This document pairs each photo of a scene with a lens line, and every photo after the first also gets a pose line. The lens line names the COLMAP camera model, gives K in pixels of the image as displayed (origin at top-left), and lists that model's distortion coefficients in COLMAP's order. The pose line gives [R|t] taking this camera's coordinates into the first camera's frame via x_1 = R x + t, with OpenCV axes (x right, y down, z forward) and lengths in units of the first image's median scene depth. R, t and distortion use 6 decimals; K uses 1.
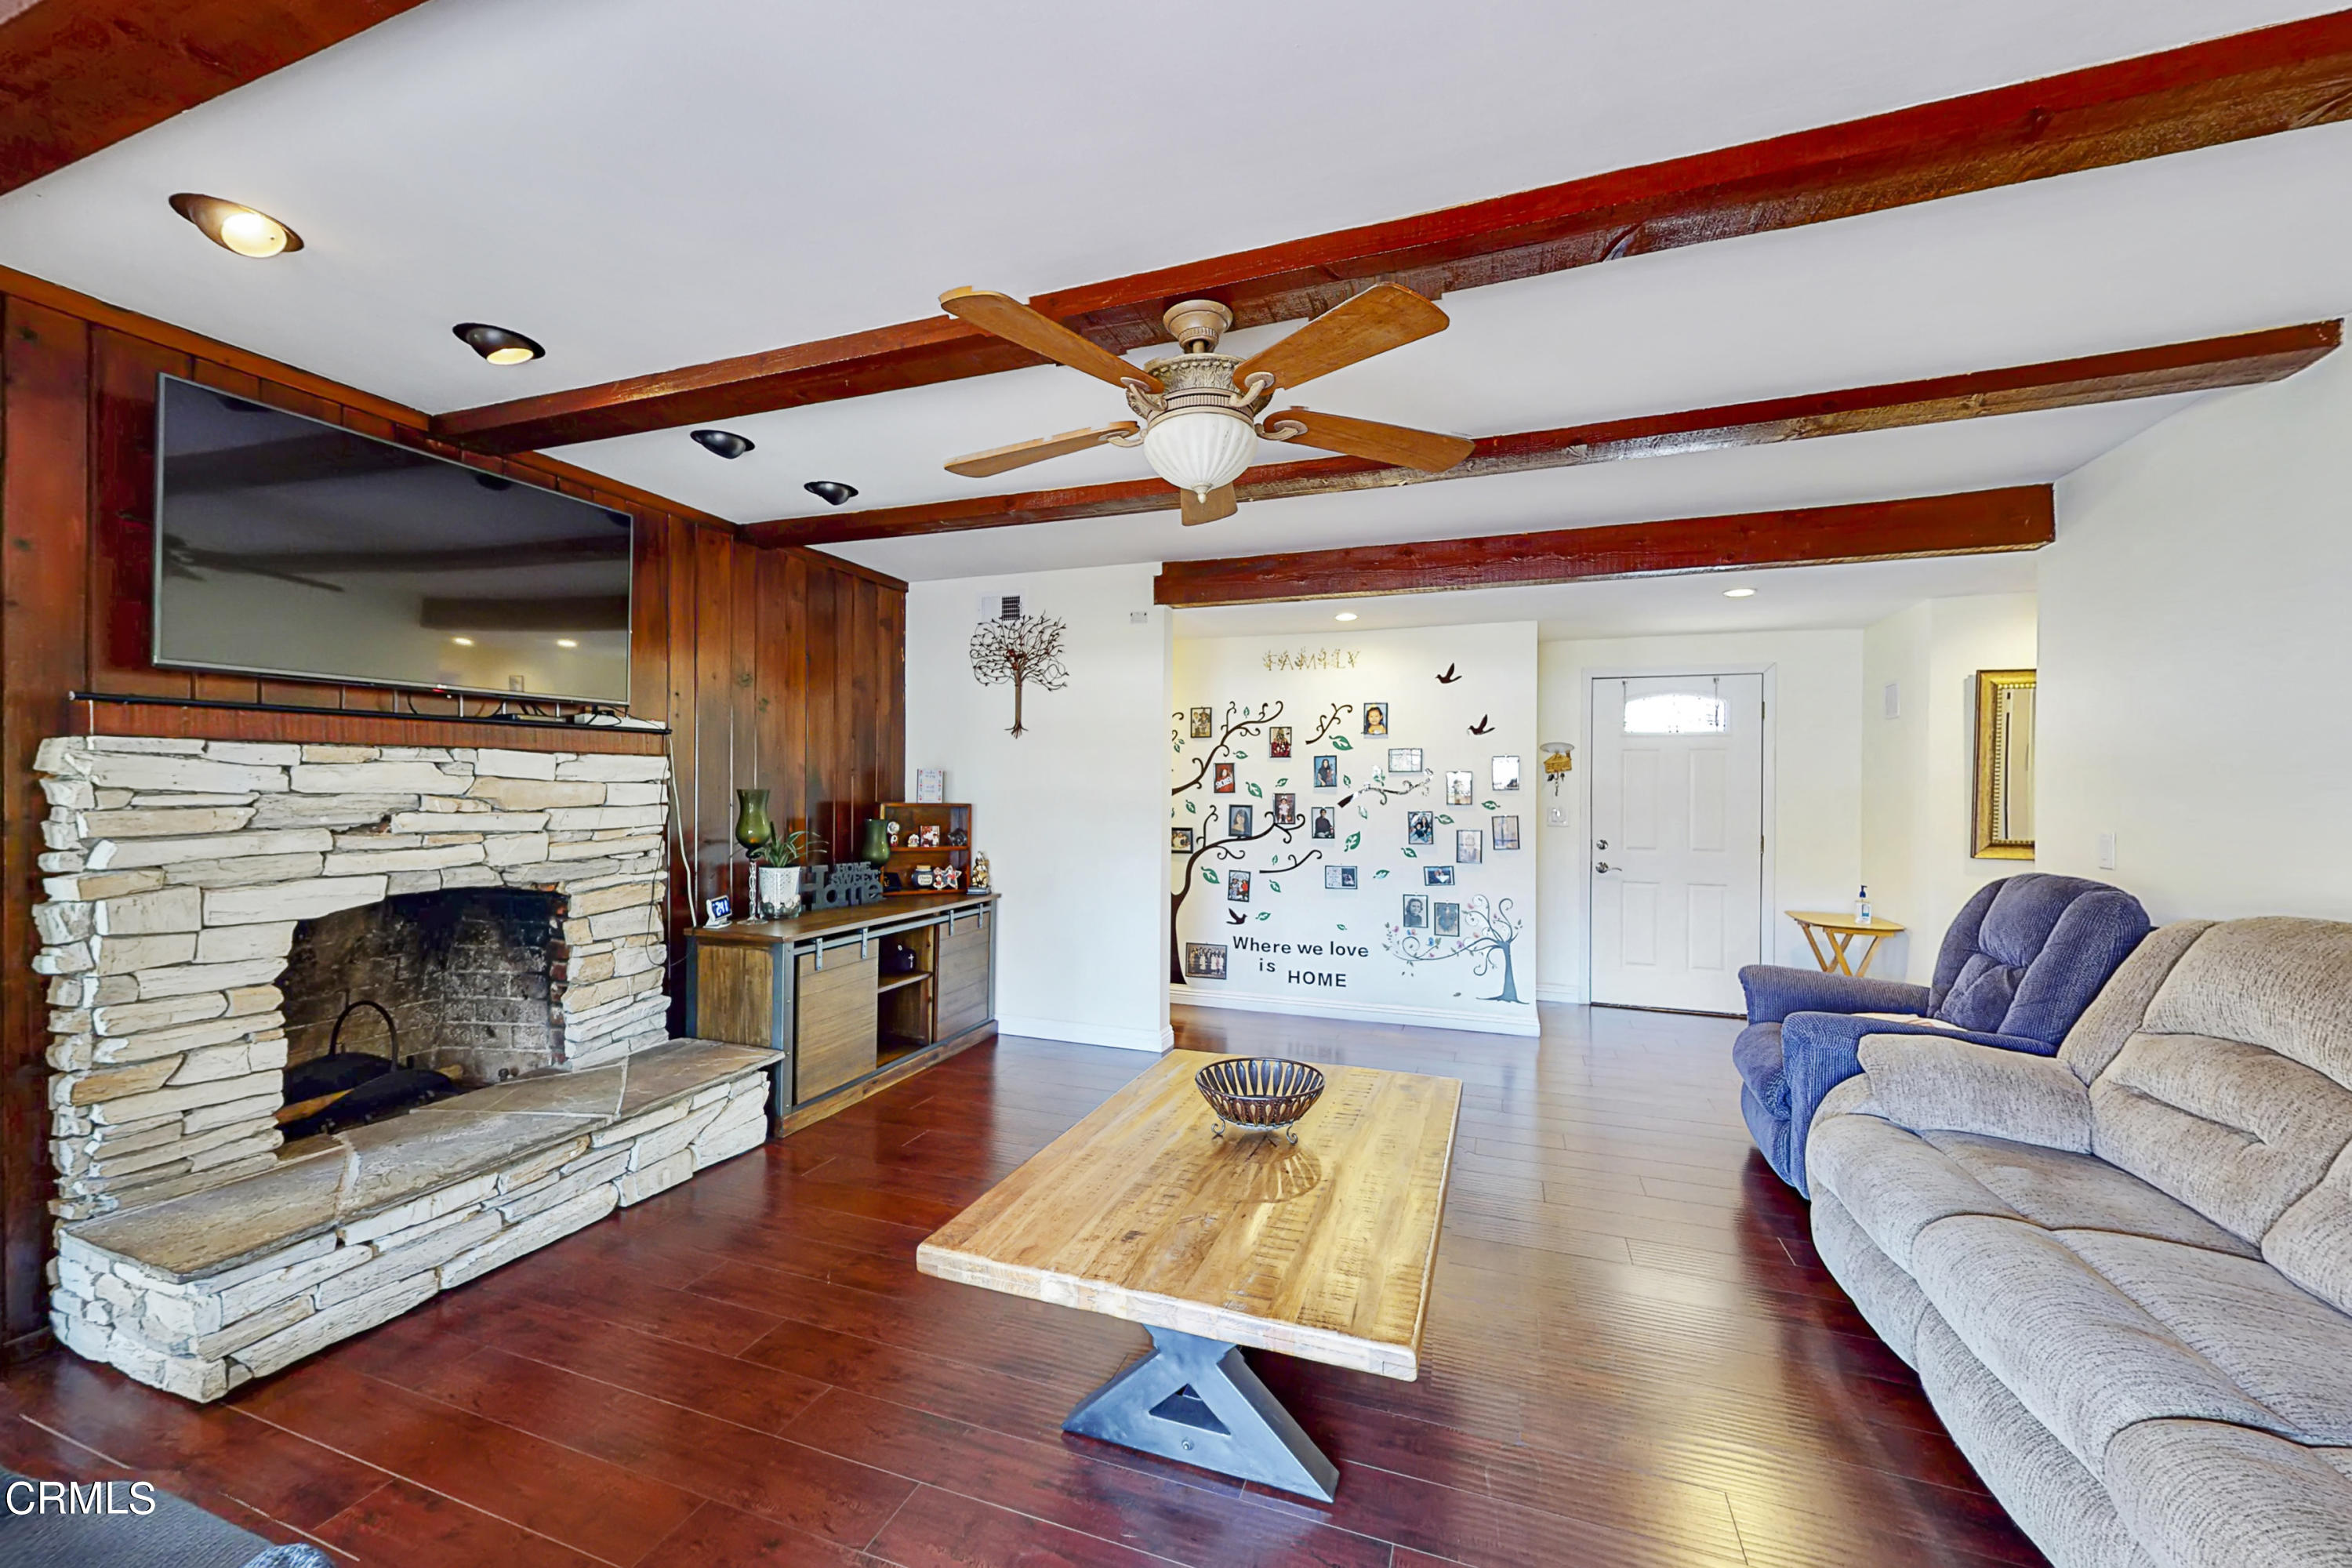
lens RADIAL K [[902.2, 0, 1170.3], [0, 902.2, 763.3], [0, 0, 1]] dist [0.002255, 0.000214]
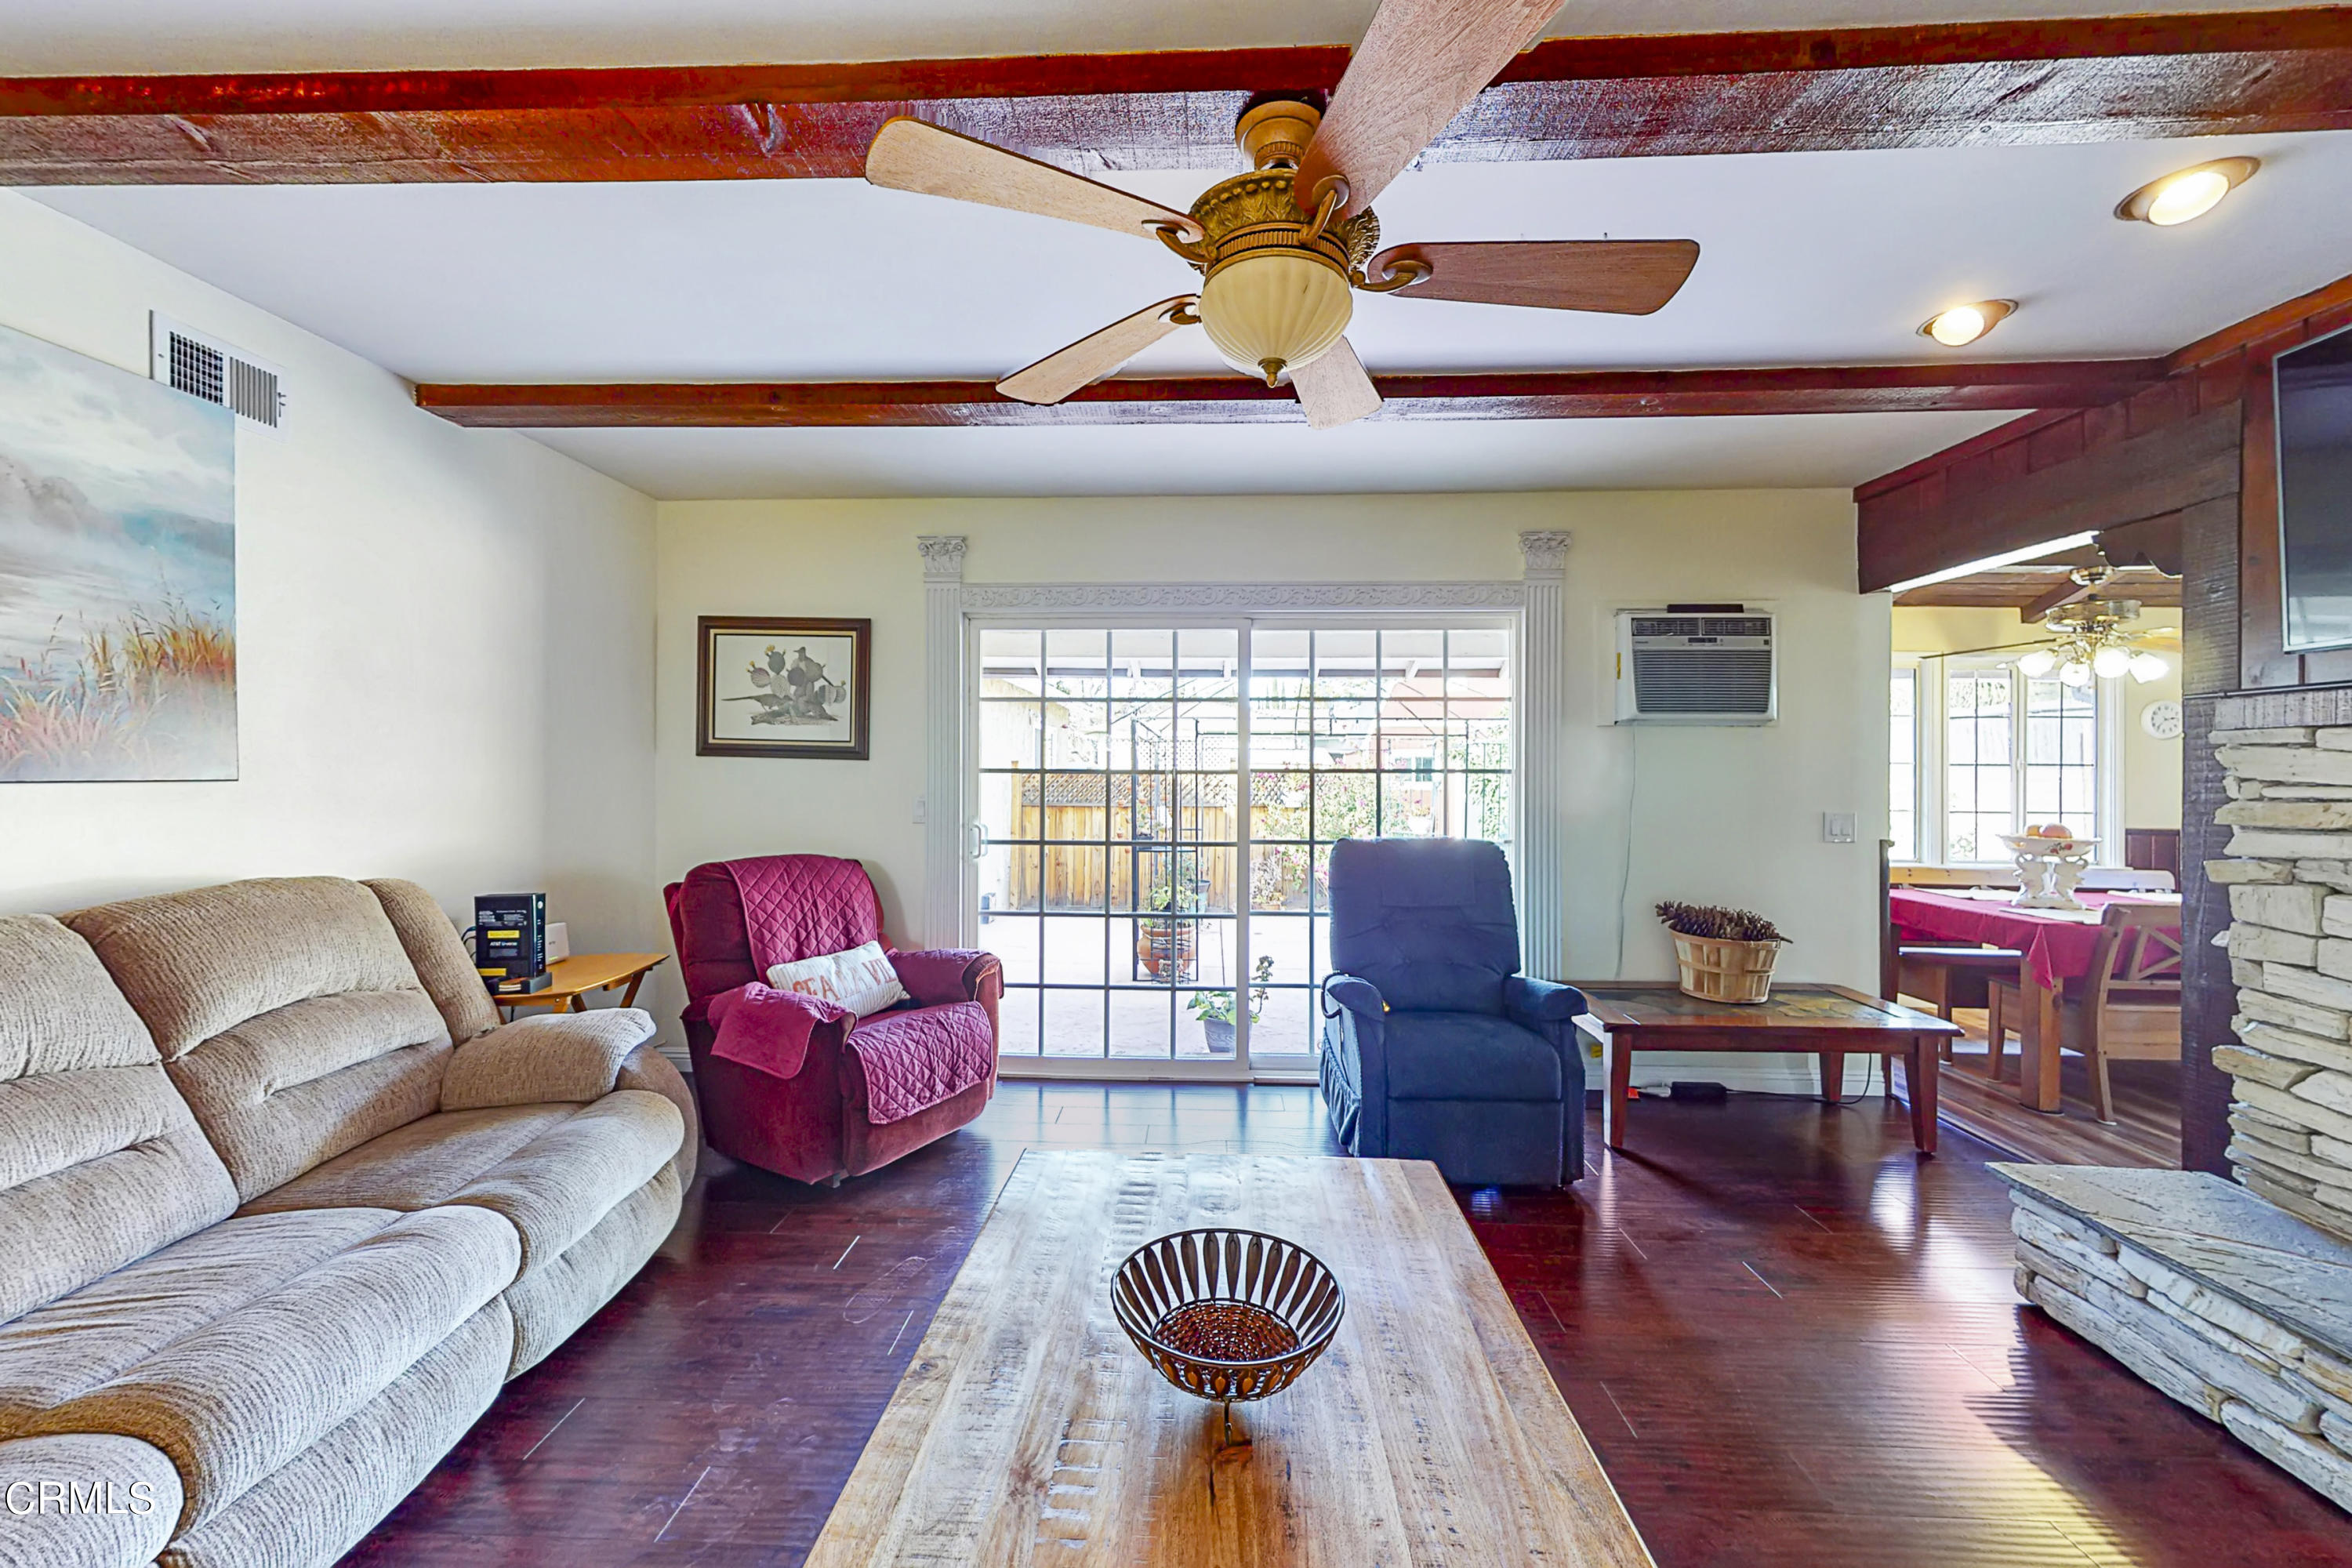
lens RADIAL K [[892.3, 0, 1175.1], [0, 892.3, 773.4], [0, 0, 1]] dist [0.000614, 0.000155]
pose [[-0.952038, -0.011181, -0.305776, 0.232068], [-0.003861, 0.999692, -0.024533, 0.037138], [0.305956, -0.022175, -0.951787, 1.173126]]
